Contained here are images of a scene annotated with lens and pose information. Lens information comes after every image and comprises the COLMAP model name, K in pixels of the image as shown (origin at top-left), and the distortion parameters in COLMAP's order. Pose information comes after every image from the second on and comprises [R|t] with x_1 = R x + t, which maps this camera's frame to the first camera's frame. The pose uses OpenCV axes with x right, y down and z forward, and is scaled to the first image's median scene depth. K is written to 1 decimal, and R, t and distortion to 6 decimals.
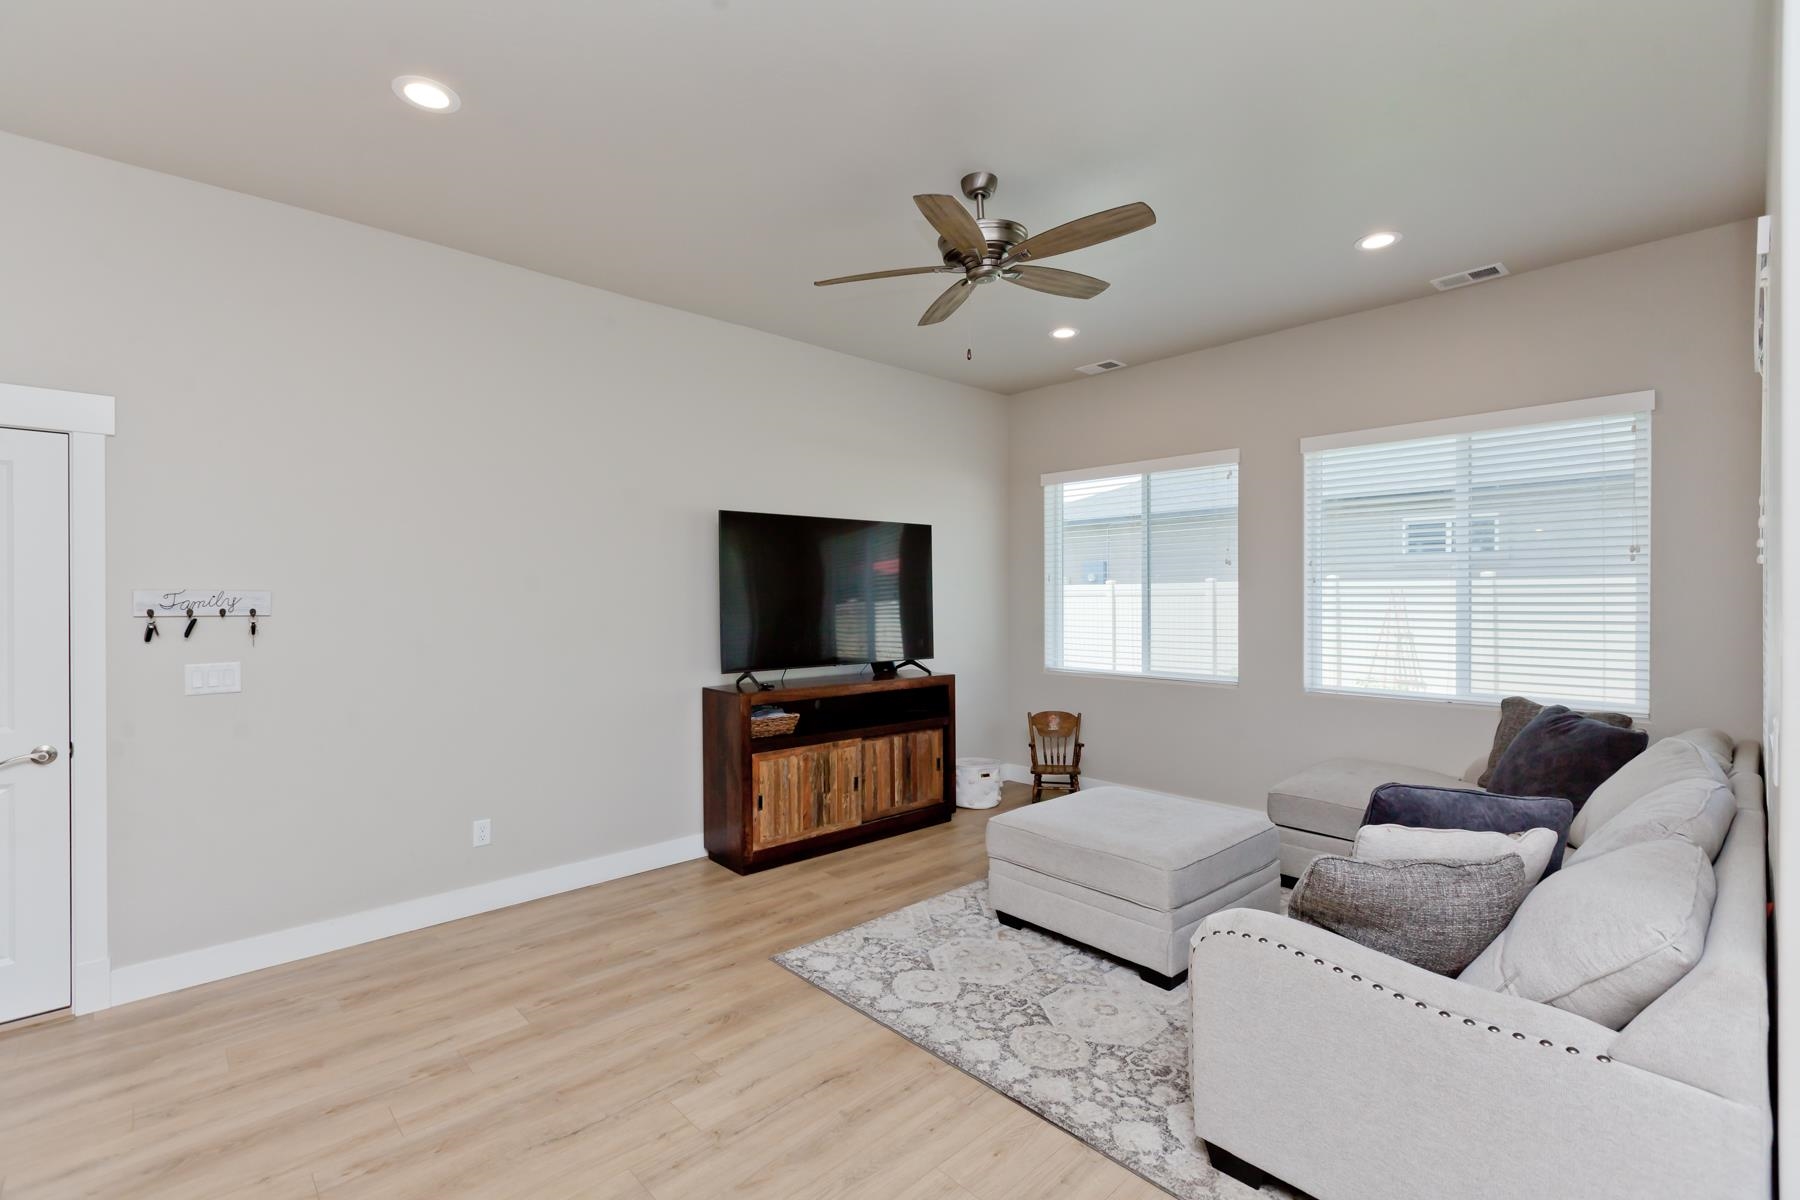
lens RADIAL K [[799.2, 0, 900.4], [0, 799.2, 597.5], [0, 0, 1]] dist [-0.000152, 0.000200]
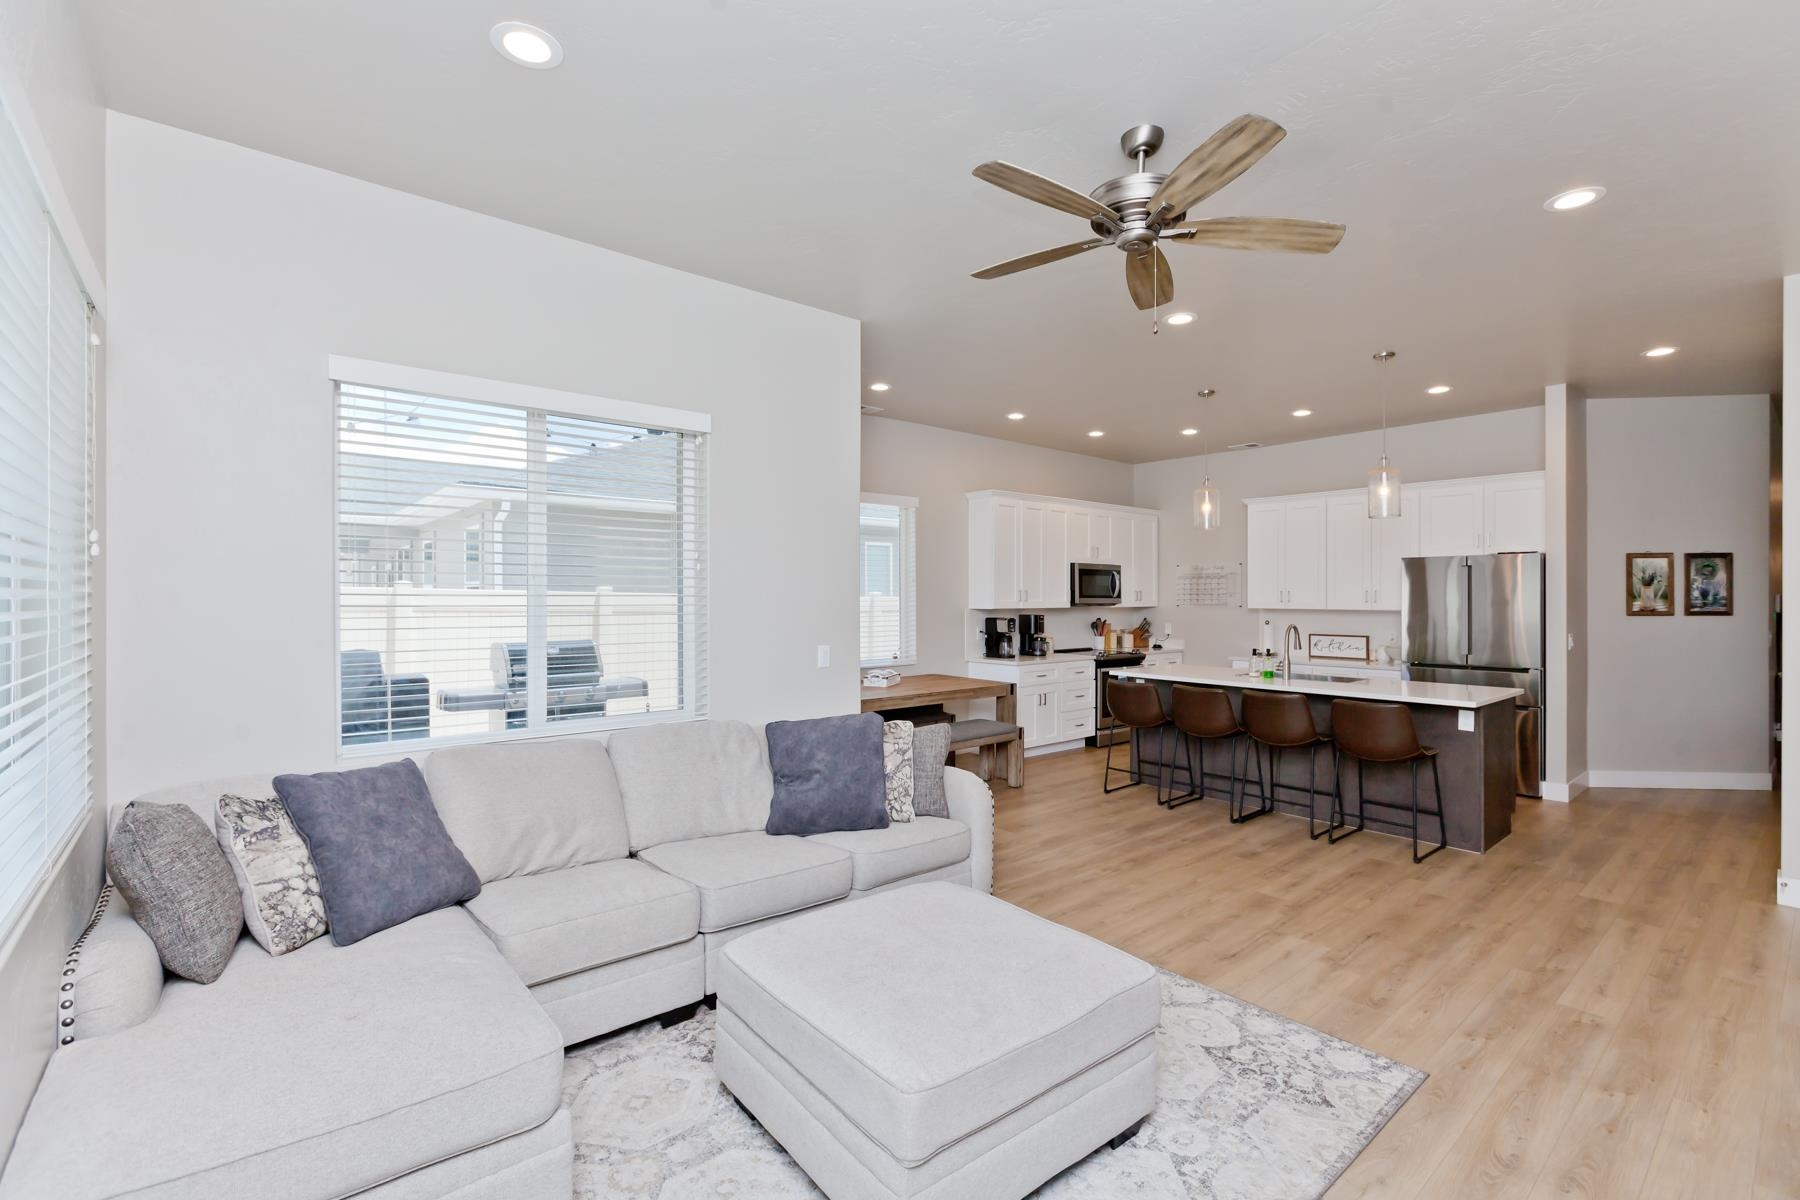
lens RADIAL K [[802.1, 0, 898.8], [0, 802.1, 598.0], [0, 0, 1]] dist [0.001123, 0.000337]
pose [[-0.998524, 0.002133, 0.054279, 0.327405], [0.002371, 0.999988, 0.004324, -0.015890], [-0.054269, 0.004446, -0.998516, 1.939212]]
